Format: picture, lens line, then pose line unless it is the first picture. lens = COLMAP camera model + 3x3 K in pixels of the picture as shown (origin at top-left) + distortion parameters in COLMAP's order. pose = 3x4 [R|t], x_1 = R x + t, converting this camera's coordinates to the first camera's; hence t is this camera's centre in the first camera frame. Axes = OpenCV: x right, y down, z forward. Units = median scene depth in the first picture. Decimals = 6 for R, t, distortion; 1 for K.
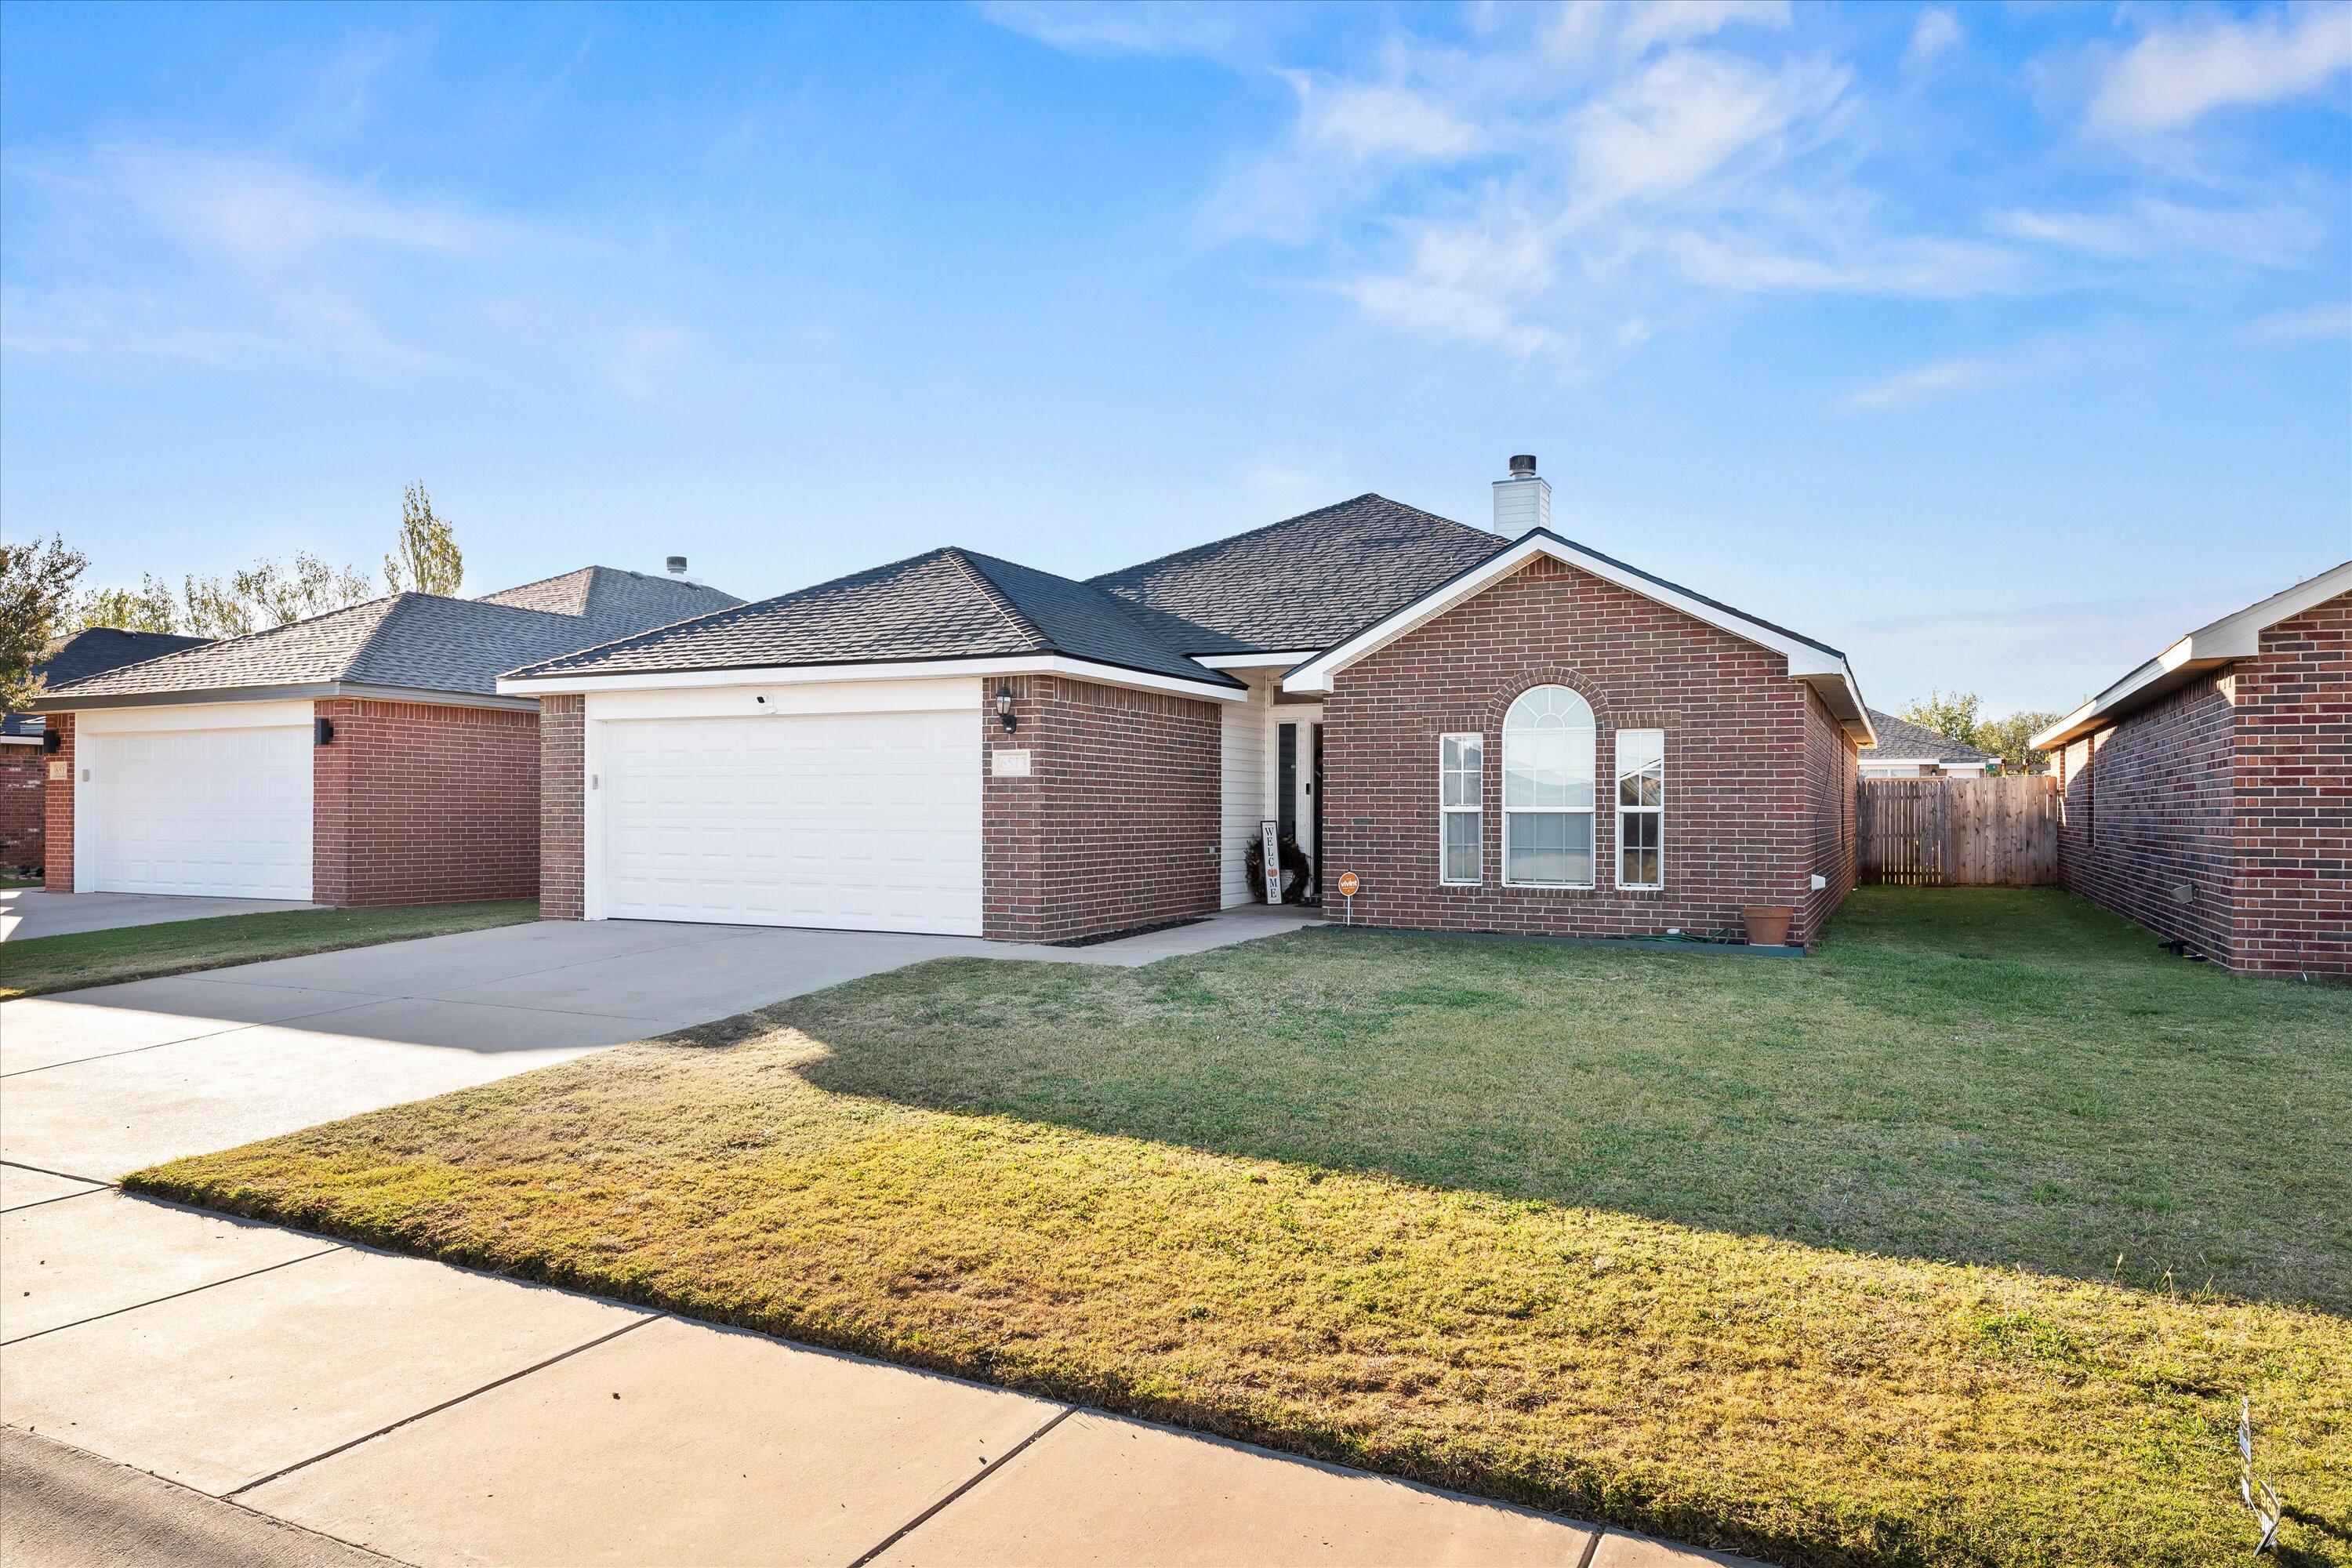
lens RADIAL K [[895.0, 0, 1176.4], [0, 895.0, 816.3], [0, 0, 1]] dist [0.000417, -0.000041]
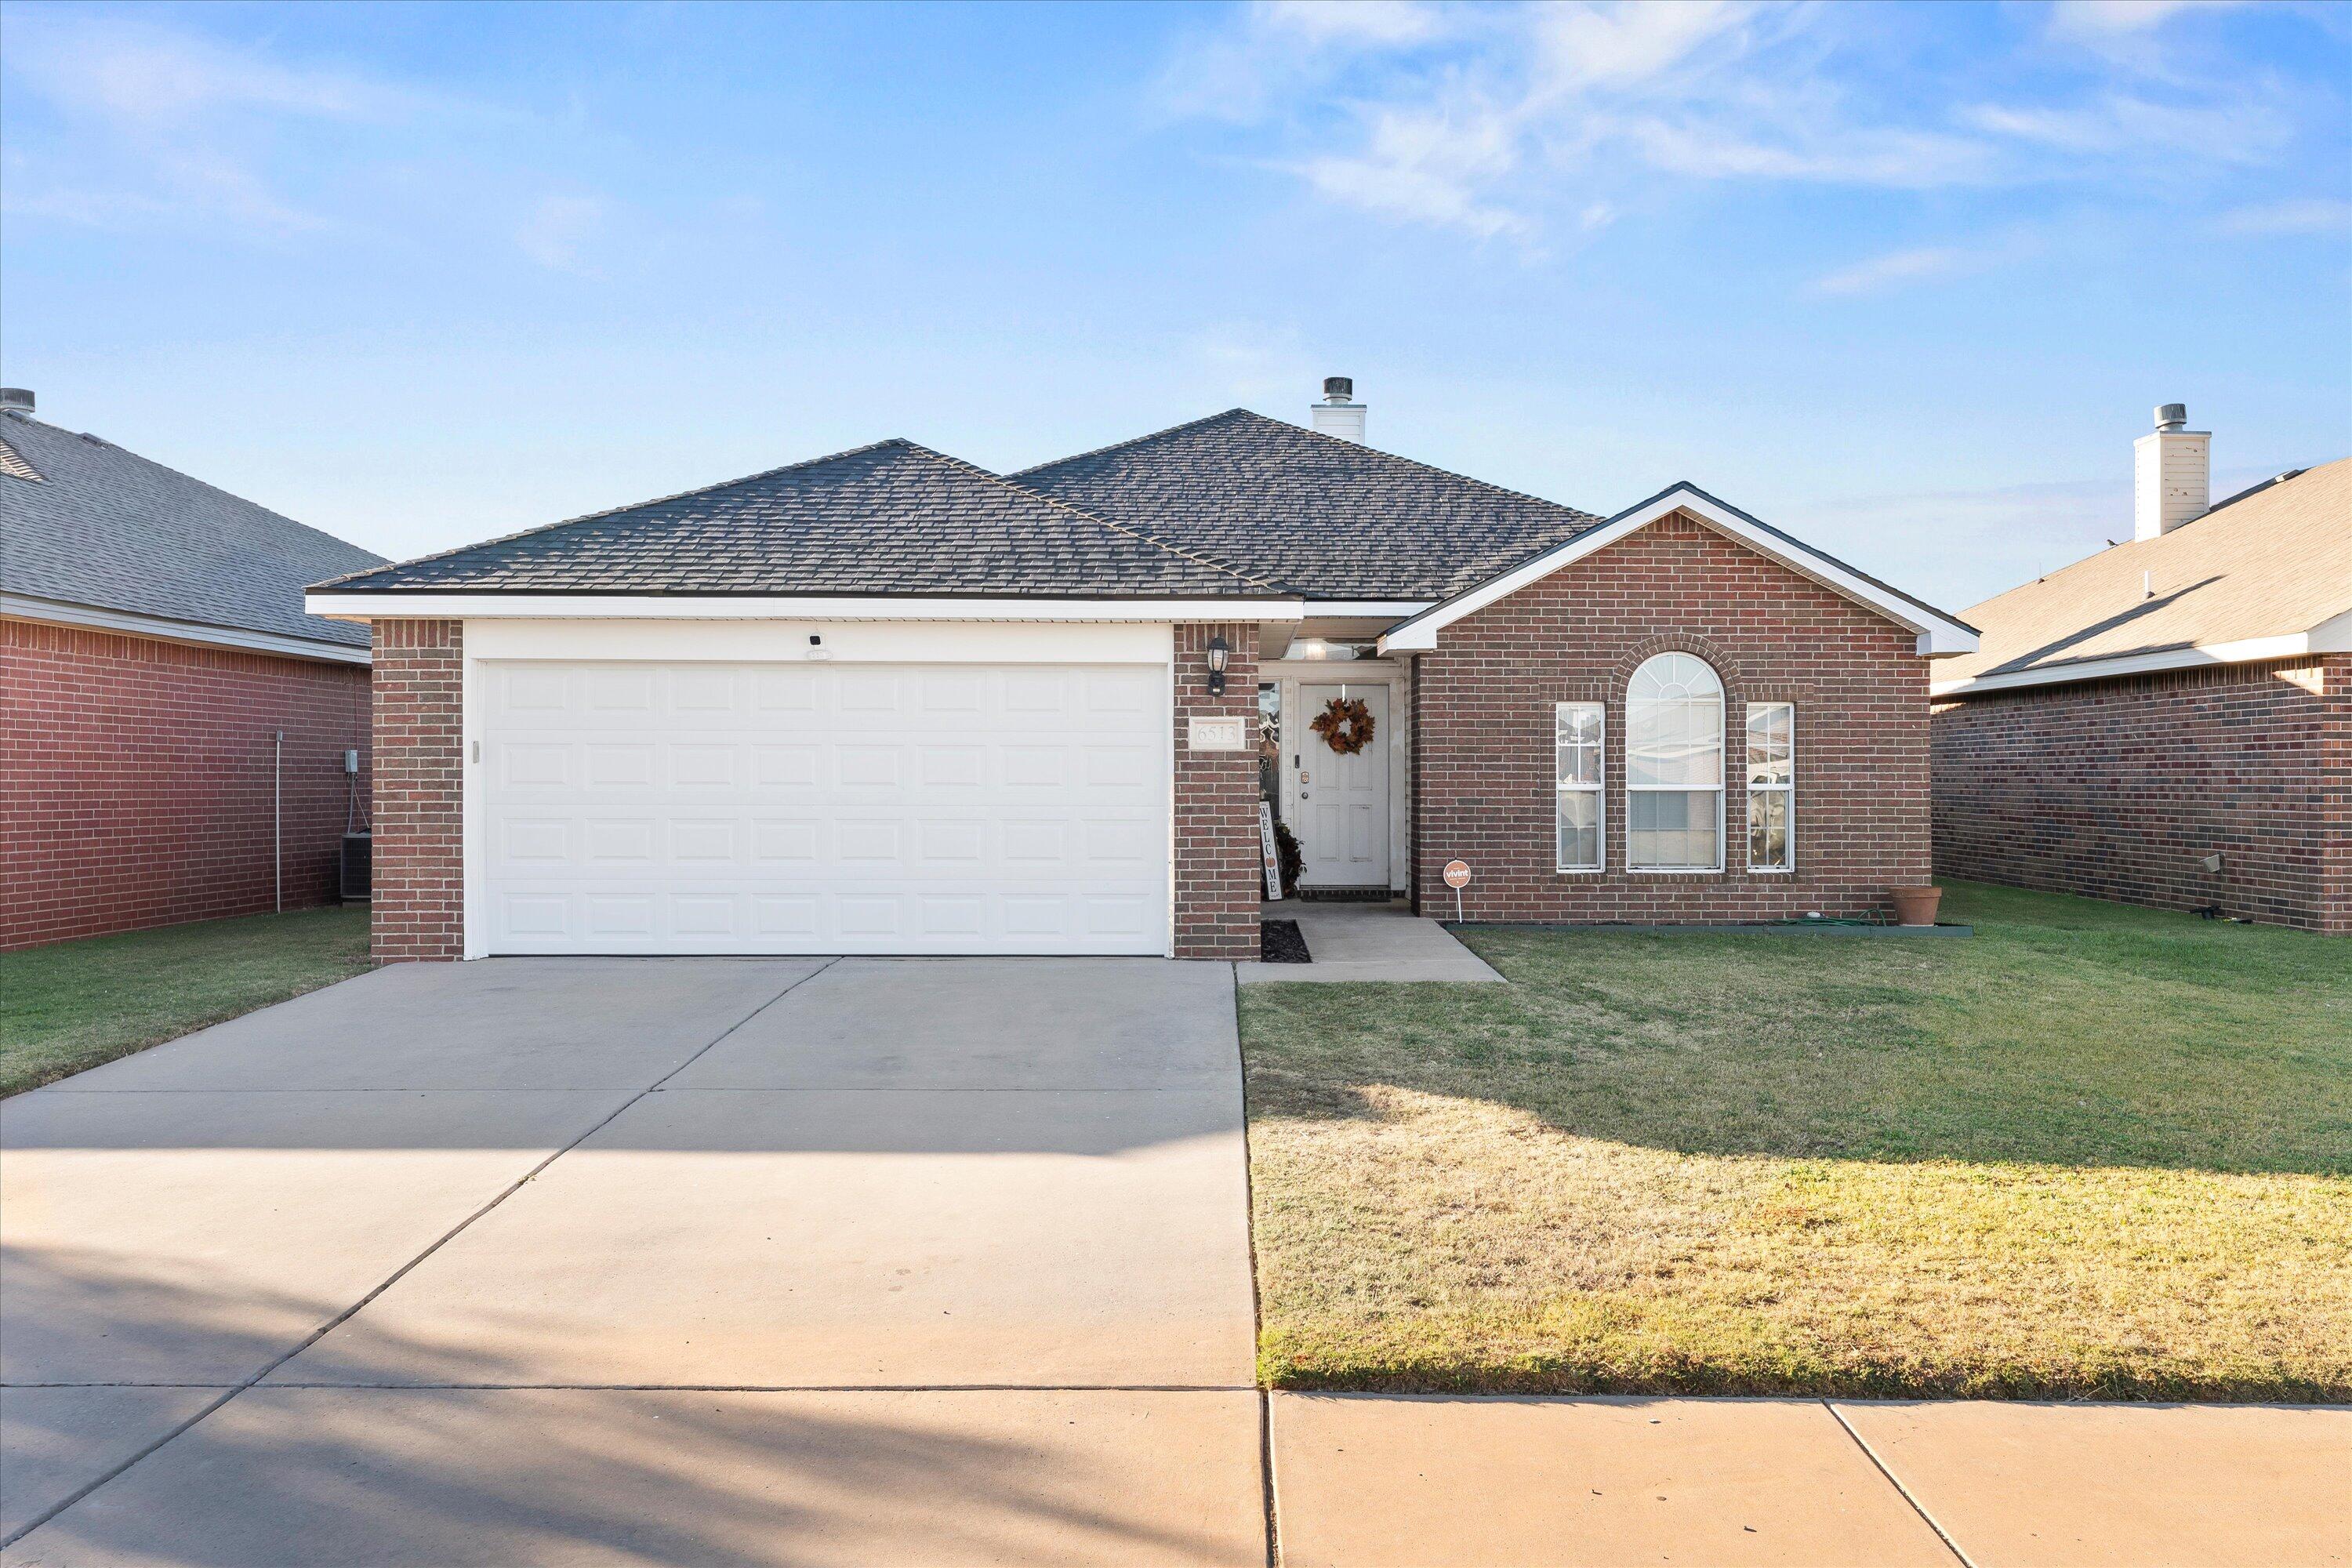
lens RADIAL K [[1103.6, 0, 1172.5], [0, 1103.6, 786.4], [0, 0, 1]] dist [0.002289, 0.000533]
pose [[0.956817, -0.004010, 0.290662, -0.442016], [0.004655, 0.999988, -0.001527, -0.010255], [-0.290652, 0.002814, 0.956825, 0.069133]]
